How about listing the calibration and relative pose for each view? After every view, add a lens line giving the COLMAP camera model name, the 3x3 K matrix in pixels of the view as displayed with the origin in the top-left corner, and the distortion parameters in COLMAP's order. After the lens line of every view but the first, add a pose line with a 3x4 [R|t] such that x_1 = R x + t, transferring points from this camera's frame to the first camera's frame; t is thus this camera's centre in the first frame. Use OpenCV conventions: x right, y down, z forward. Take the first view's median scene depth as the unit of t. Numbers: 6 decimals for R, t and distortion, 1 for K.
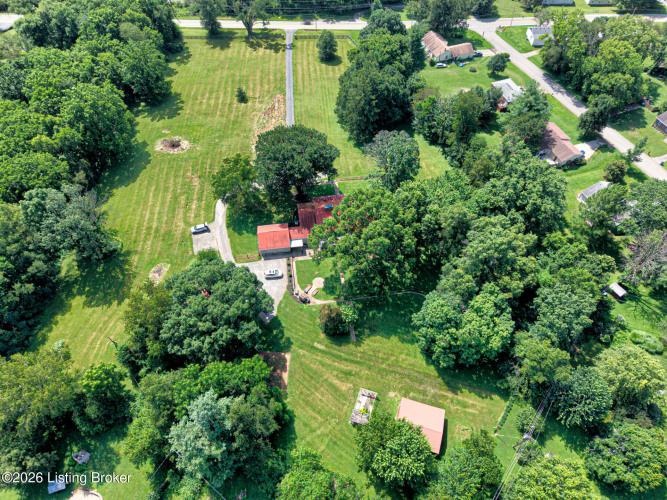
lens RADIAL K [[445.3, 0, 333.5], [0, 445.3, 250.0], [0, 0, 1]] dist [0.062578, -0.057687]
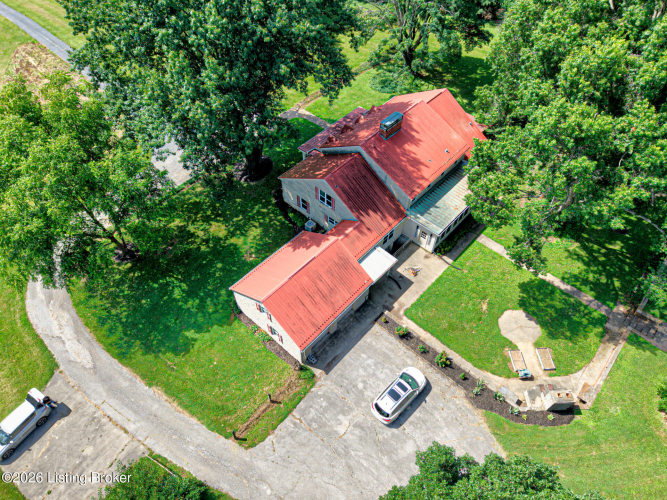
lens RADIAL K [[445.3, 0, 333.5], [0, 445.3, 250.0], [0, 0, 1]] dist [0.062578, -0.057687]
pose [[0.769464, -0.496120, 0.402230, -0.223650], [0.518645, 0.852895, 0.059815, -0.057580], [-0.372736, 0.162589, 0.913582, 0.710128]]
